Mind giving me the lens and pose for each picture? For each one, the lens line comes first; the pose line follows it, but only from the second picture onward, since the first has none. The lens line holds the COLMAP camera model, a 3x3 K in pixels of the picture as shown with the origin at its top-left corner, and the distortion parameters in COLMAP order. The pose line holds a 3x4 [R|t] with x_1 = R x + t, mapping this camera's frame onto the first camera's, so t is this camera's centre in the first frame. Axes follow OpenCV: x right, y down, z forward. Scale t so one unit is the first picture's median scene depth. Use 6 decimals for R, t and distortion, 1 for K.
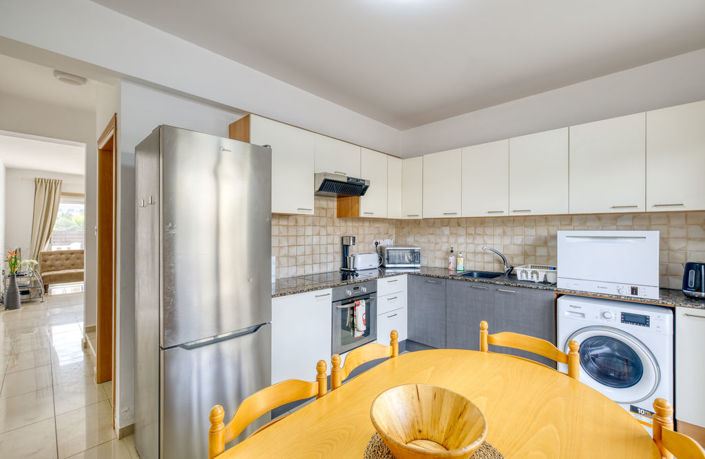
lens RADIAL K [[302.1, 0, 352.5], [0, 302.1, 229.5], [0, 0, 1]] dist [-0.000681, -0.000185]
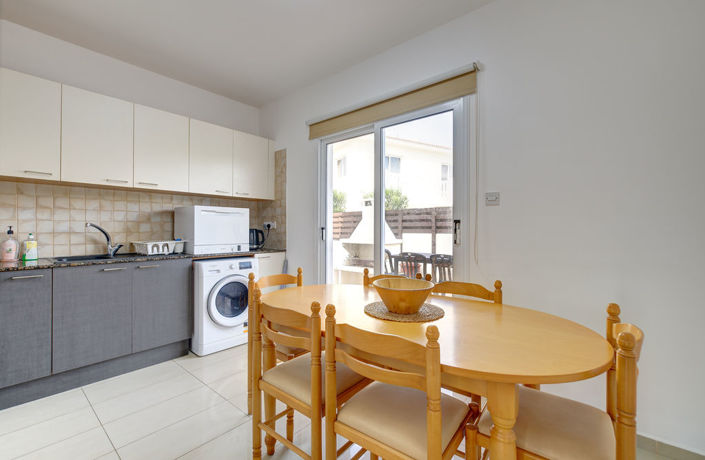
lens RADIAL K [[302.1, 0, 352.5], [0, 302.1, 230.0], [0, 0, 1]] dist [-0.000681, -0.000185]
pose [[-0.079997, -0.008328, 0.996760, -0.520434], [-0.005037, 0.999956, 0.007951, 0.083498], [-0.996782, -0.004384, -0.080035, 0.472607]]
